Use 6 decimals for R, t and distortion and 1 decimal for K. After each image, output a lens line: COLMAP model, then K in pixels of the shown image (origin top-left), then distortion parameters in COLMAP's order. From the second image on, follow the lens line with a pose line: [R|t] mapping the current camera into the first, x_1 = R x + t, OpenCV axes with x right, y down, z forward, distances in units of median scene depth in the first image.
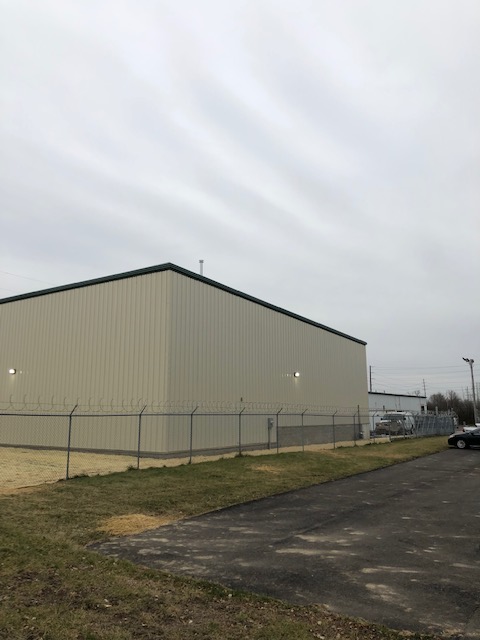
lens RADIAL K [[519.2, 0, 236.0], [0, 519.2, 318.6], [0, 0, 1]] dist [0.019974, -0.014663]
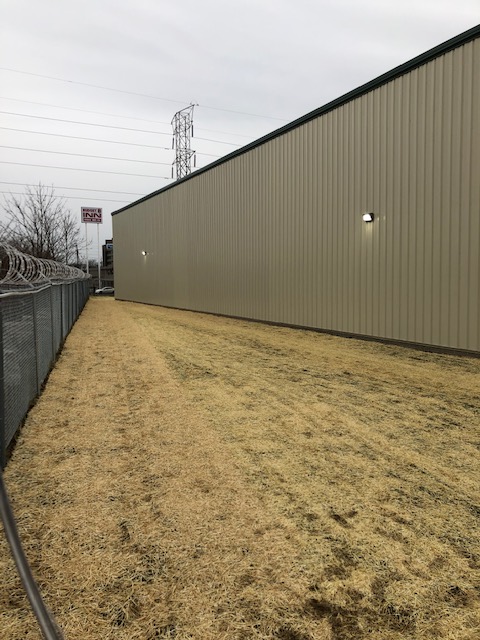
lens RADIAL K [[519.2, 0, 236.0], [0, 519.2, 318.6], [0, 0, 1]] dist [0.019974, -0.014663]
pose [[0.874395, 0.032593, -0.484119, -0.460850], [0.095925, 0.966438, 0.238319, 0.096945], [0.475638, -0.254824, 0.841922, 0.679710]]
